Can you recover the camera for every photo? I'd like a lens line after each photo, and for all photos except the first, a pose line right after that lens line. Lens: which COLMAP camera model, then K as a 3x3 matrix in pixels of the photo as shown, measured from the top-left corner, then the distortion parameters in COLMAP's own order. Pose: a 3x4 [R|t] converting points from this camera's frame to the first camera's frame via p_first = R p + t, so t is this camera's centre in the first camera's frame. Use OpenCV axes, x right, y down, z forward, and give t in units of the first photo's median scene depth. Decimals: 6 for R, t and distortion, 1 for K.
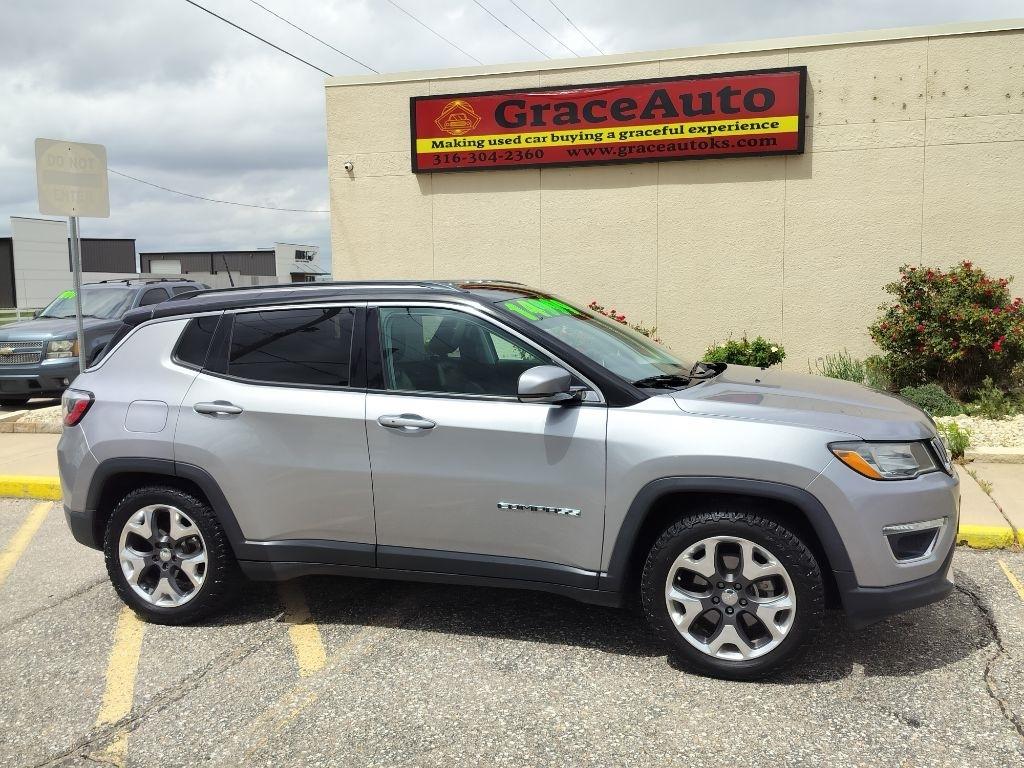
lens RADIAL K [[923.1, 0, 517.0], [0, 923.1, 385.0], [0, 0, 1]] dist [0.089129, -0.144393]
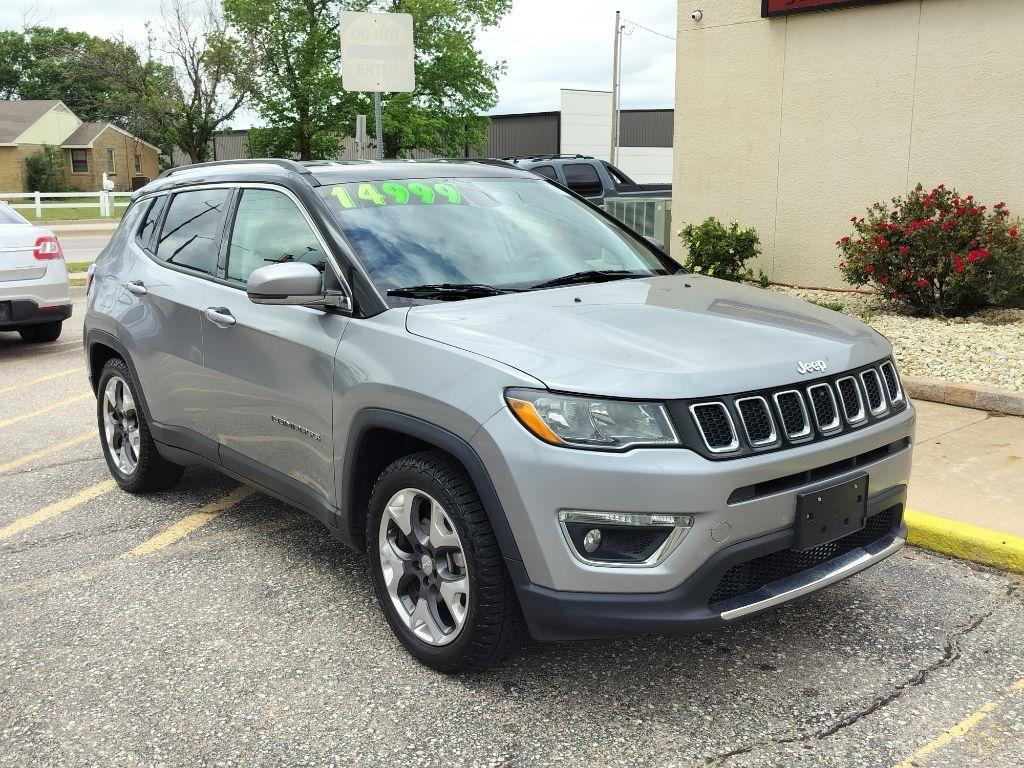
lens RADIAL K [[1066.5, 0, 511.3], [0, 1066.5, 390.6], [0, 0, 1]] dist [0.105711, -0.198128]
pose [[0.833716, 0.118567, -0.539314, 0.267388], [-0.061766, 0.990570, 0.122292, -0.013253], [0.548728, -0.068646, 0.833178, 0.098603]]
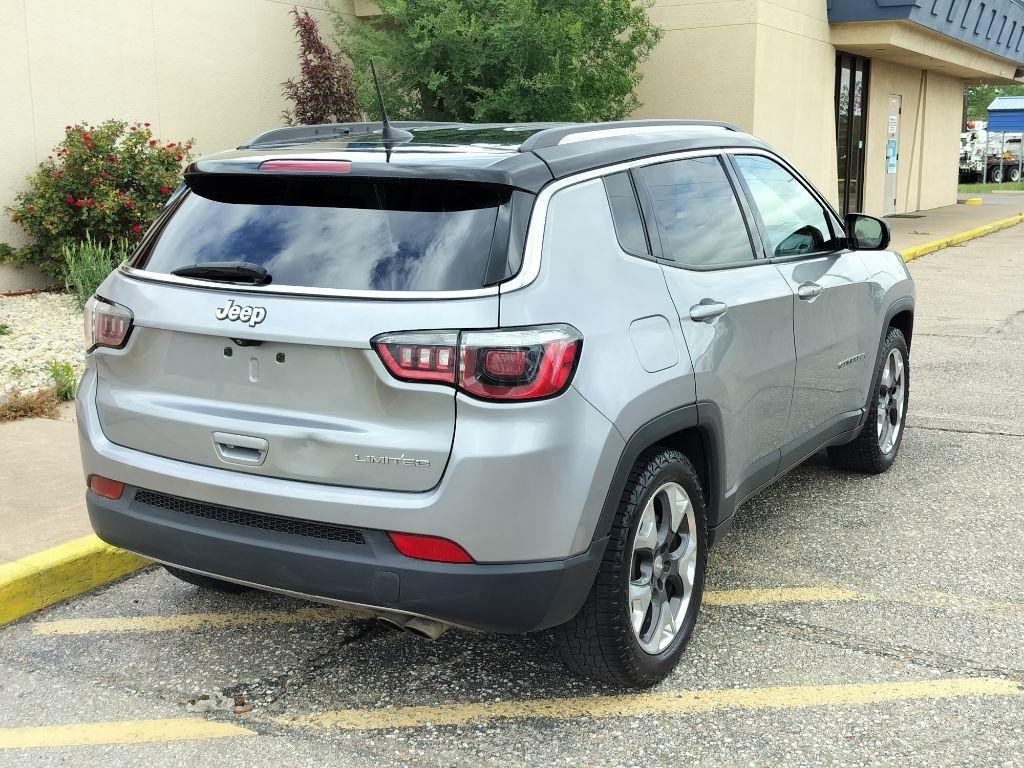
lens RADIAL K [[1244.0, 0, 528.1], [0, 1244.0, 380.0], [0, 0, 1]] dist [0.149459, -0.307404]
pose [[0.211601, -0.164389, 0.963432, -0.492214], [0.105368, 0.983845, 0.144730, -0.027771], [-0.971660, 0.070890, 0.225504, 0.376337]]
